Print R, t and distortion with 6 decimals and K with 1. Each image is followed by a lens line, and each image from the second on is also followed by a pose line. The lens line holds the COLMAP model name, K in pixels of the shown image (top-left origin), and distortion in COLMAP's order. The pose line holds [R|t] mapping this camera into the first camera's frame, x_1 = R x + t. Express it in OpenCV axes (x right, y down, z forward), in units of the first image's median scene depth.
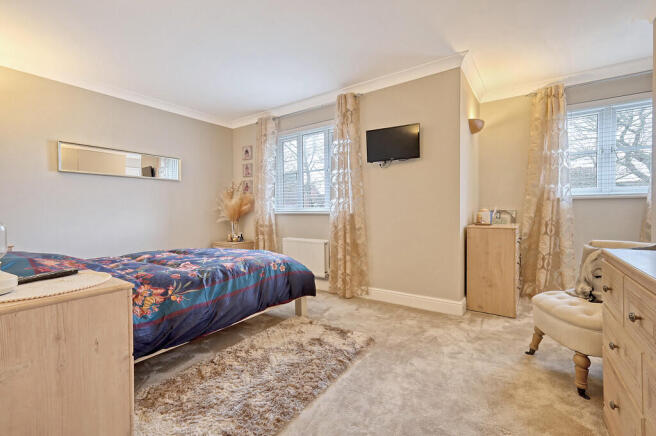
lens RADIAL K [[284.2, 0, 327.8], [0, 284.2, 215.8], [0, 0, 1]] dist [0.002752, 0.000164]
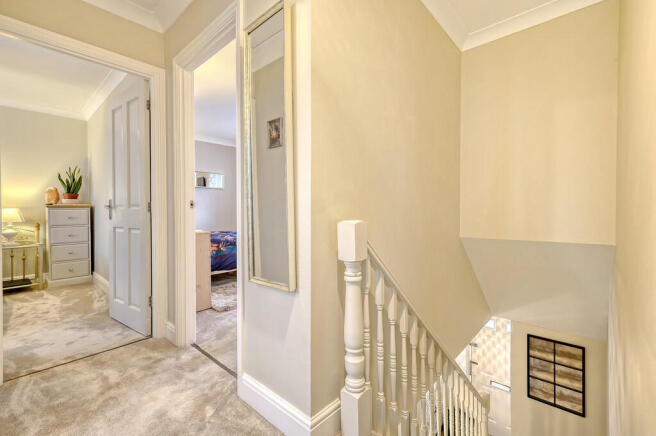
lens RADIAL K [[284.2, 0, 328.5], [0, 284.2, 214.6], [0, 0, 1]] dist [0.002752, 0.000164]
pose [[0.993380, 0.007570, -0.114625, 0.457557], [-0.008237, 0.999952, -0.005346, 0.035696], [0.114579, 0.006255, 0.993394, -0.950899]]
